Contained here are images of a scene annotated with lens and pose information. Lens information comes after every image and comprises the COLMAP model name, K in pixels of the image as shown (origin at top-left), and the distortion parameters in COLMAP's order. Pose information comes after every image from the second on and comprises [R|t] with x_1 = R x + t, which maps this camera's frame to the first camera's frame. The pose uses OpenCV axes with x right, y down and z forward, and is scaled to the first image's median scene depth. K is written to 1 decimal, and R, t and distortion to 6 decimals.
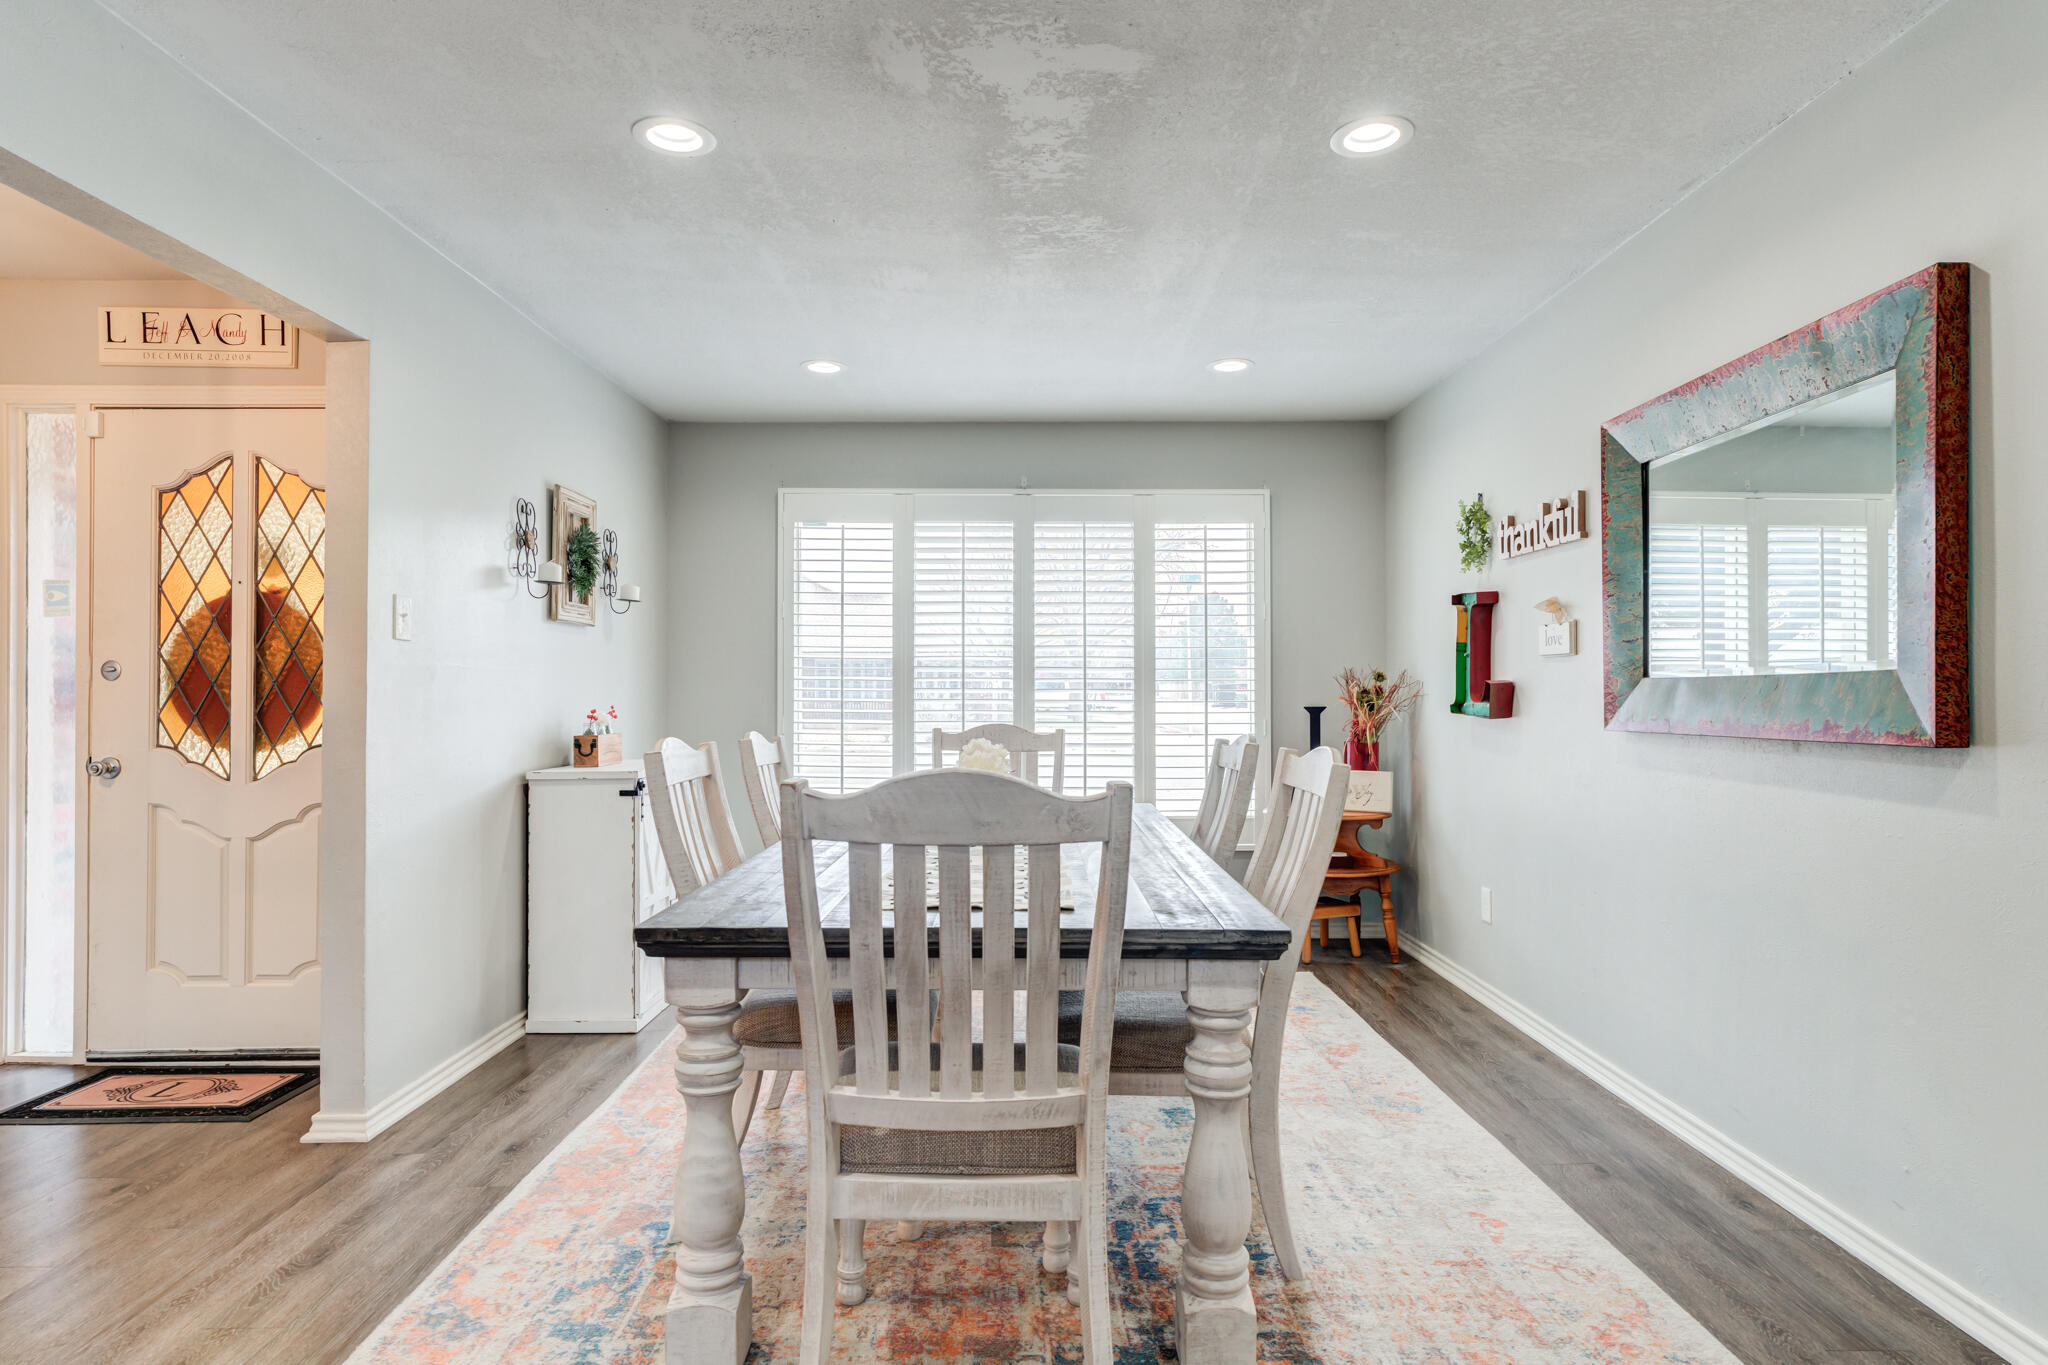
lens RADIAL K [[1126.3, 0, 1018.0], [0, 1126.3, 676.6], [0, 0, 1]] dist [-0.007192, 0.003766]
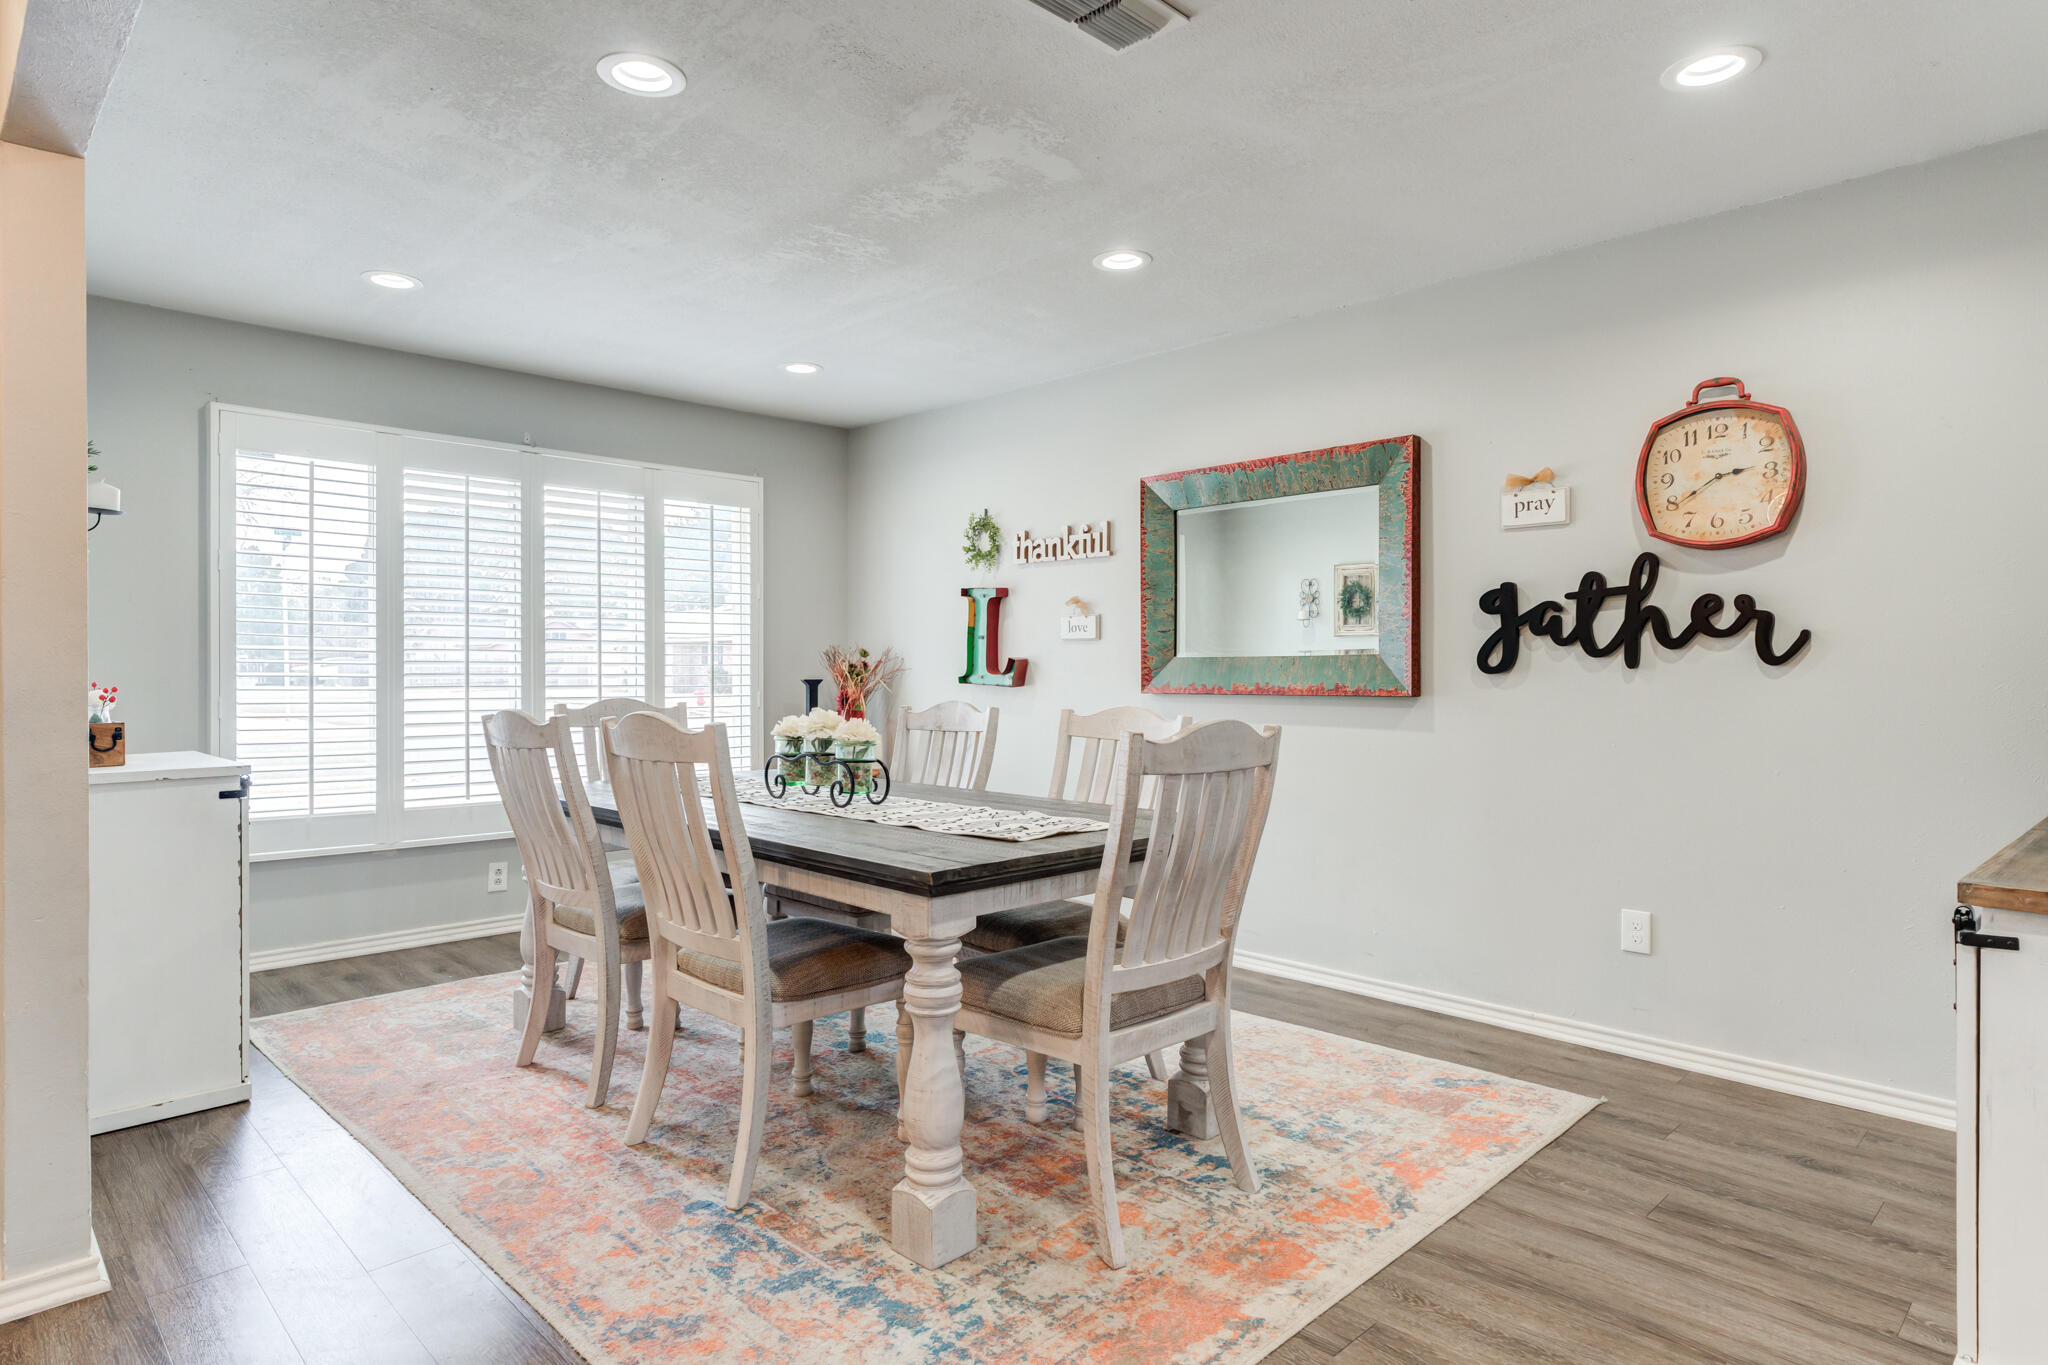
lens RADIAL K [[1152.2, 0, 1024.2], [0, 1152.2, 663.3], [0, 0, 1]] dist [-0.007450, 0.008144]
pose [[0.711245, 0.004829, 0.702927, -0.559839], [-0.011529, 0.999922, 0.004797, 0.003865], [-0.702849, -0.011516, 0.711246, 0.059317]]
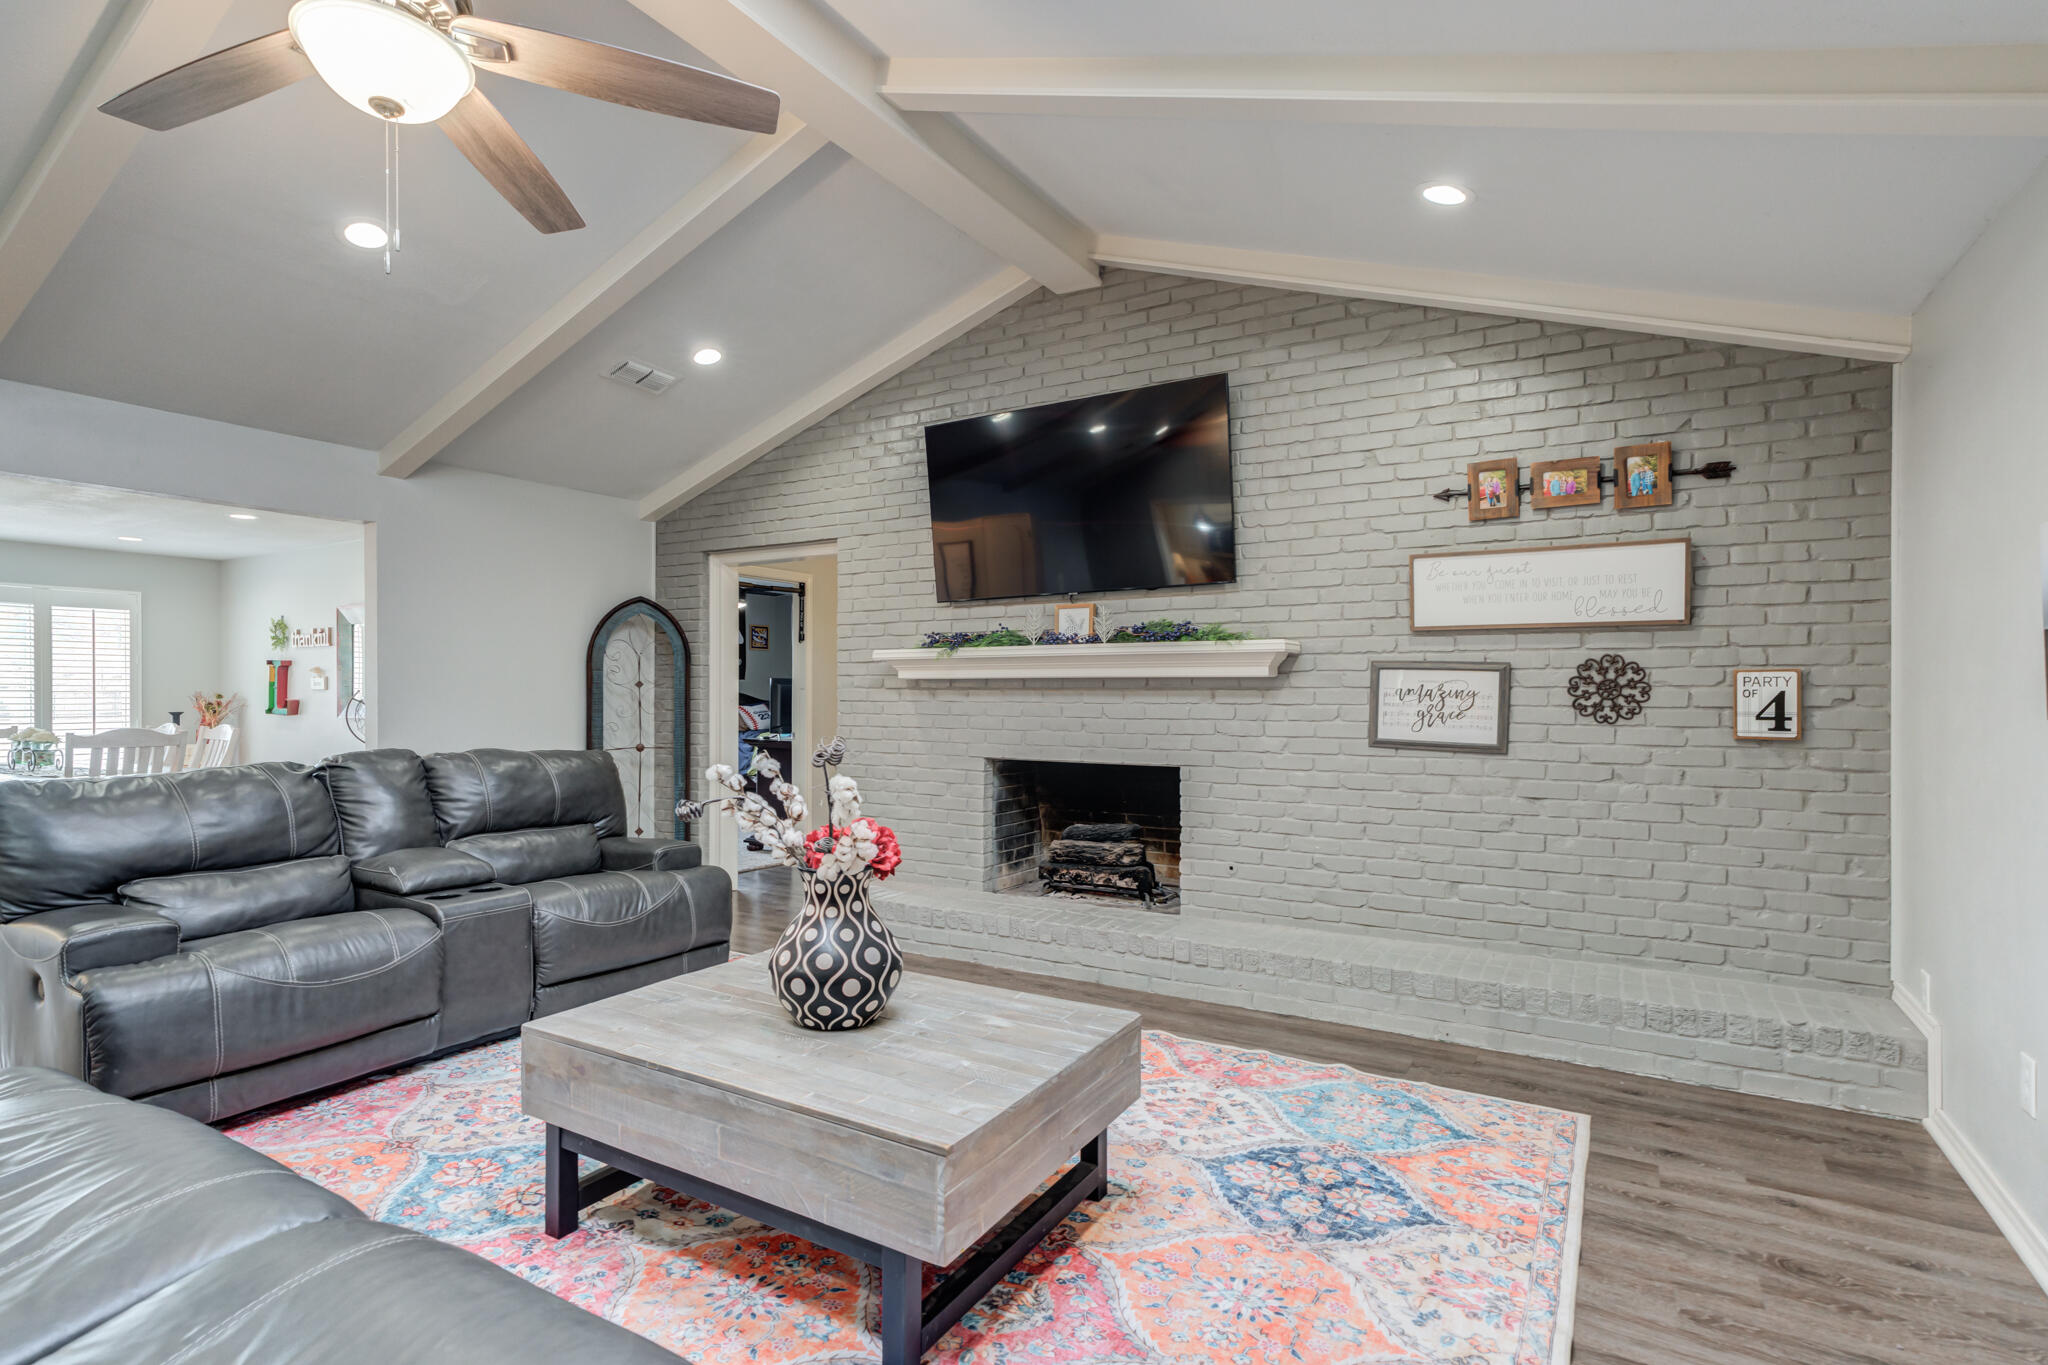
lens RADIAL K [[971.8, 0, 1017.6], [0, 971.8, 686.4], [0, 0, 1]] dist [0.008144, 0.002233]
pose [[0.495920, 0.008344, 0.868328, -0.665246], [-0.009753, 0.999944, -0.004039, -0.033868], [-0.868314, -0.006465, 0.495974, -1.491843]]
